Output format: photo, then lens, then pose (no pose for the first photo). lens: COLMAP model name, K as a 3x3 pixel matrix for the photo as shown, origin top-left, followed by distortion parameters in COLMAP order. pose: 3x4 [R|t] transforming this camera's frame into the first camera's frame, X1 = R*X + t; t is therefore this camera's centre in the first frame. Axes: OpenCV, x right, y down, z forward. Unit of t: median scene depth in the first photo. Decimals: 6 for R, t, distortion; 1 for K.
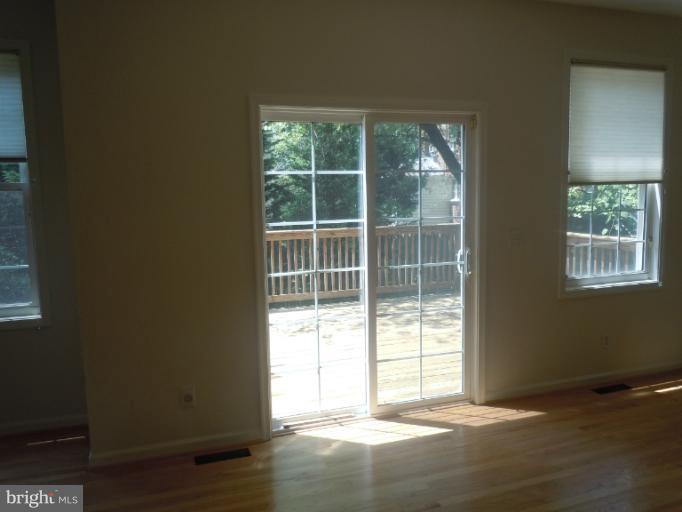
lens RADIAL K [[588.8, 0, 341.0], [0, 588.8, 256.0], [0, 0, 1]] dist [0.092447, -0.000941]
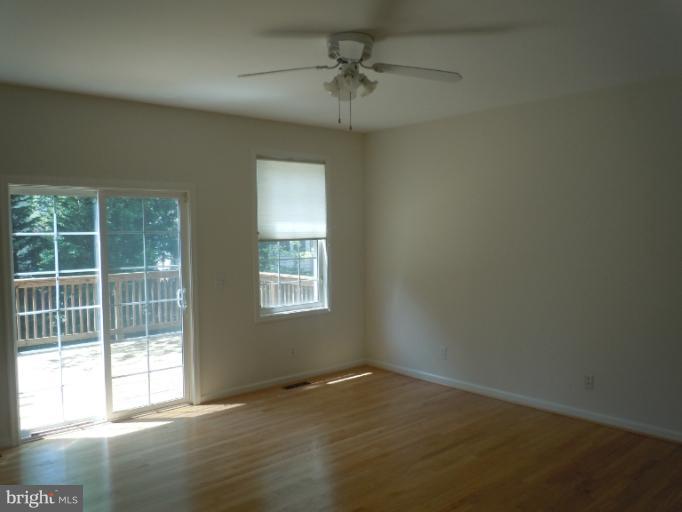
lens RADIAL K [[571.6, 0, 341.0], [0, 571.6, 256.0], [0, 0, 1]] dist [-0.006212, -0.006199]
pose [[0.926224, -0.008239, 0.376884, 0.054019], [0.033547, 0.997596, -0.060638, 0.004029], [-0.375479, 0.068808, 0.924273, -0.347818]]
